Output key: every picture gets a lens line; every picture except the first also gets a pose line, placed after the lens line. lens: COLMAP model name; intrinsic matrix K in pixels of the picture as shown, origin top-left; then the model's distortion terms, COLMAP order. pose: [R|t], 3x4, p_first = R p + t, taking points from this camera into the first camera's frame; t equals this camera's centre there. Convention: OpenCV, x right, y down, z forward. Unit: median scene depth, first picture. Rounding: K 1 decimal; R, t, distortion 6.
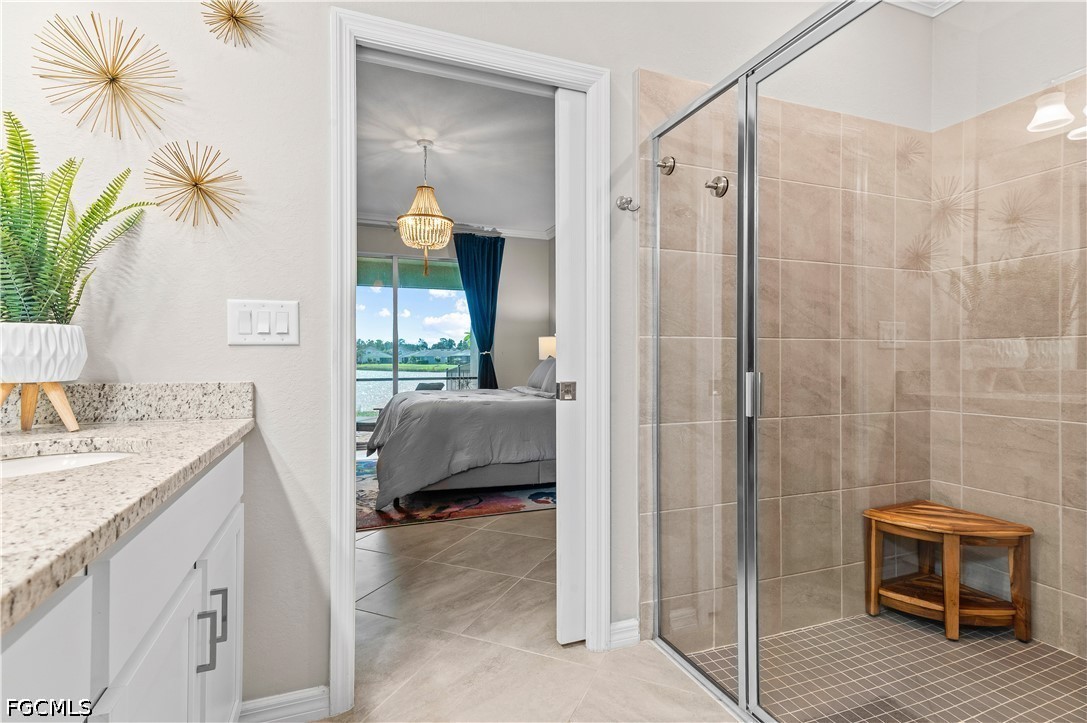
lens RADIAL K [[496.7, 0, 543.6], [0, 496.7, 361.9], [0, 0, 1]] dist [0.017156, -0.000120]
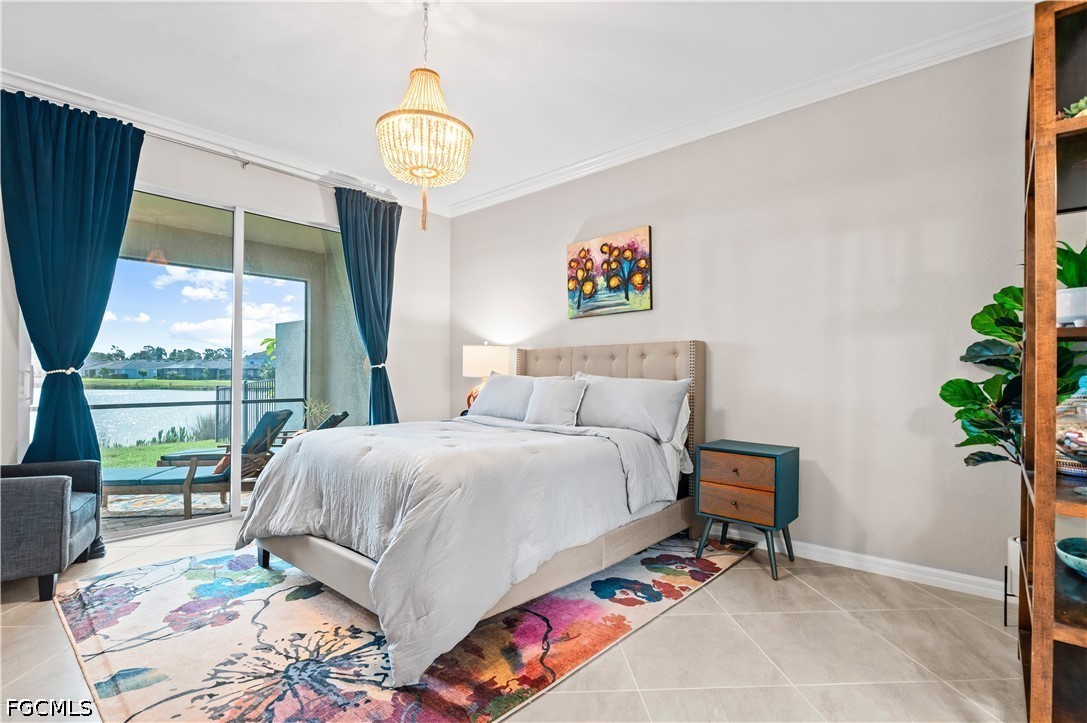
lens RADIAL K [[524.0, 0, 544.0], [0, 524.0, 369.6], [0, 0, 1]] dist [-0.003121, -0.000250]
pose [[0.906387, 0.012118, 0.422275, -0.375435], [-0.006795, 0.999877, -0.014108, -0.006750], [-0.422394, 0.009918, 0.906358, 0.416781]]
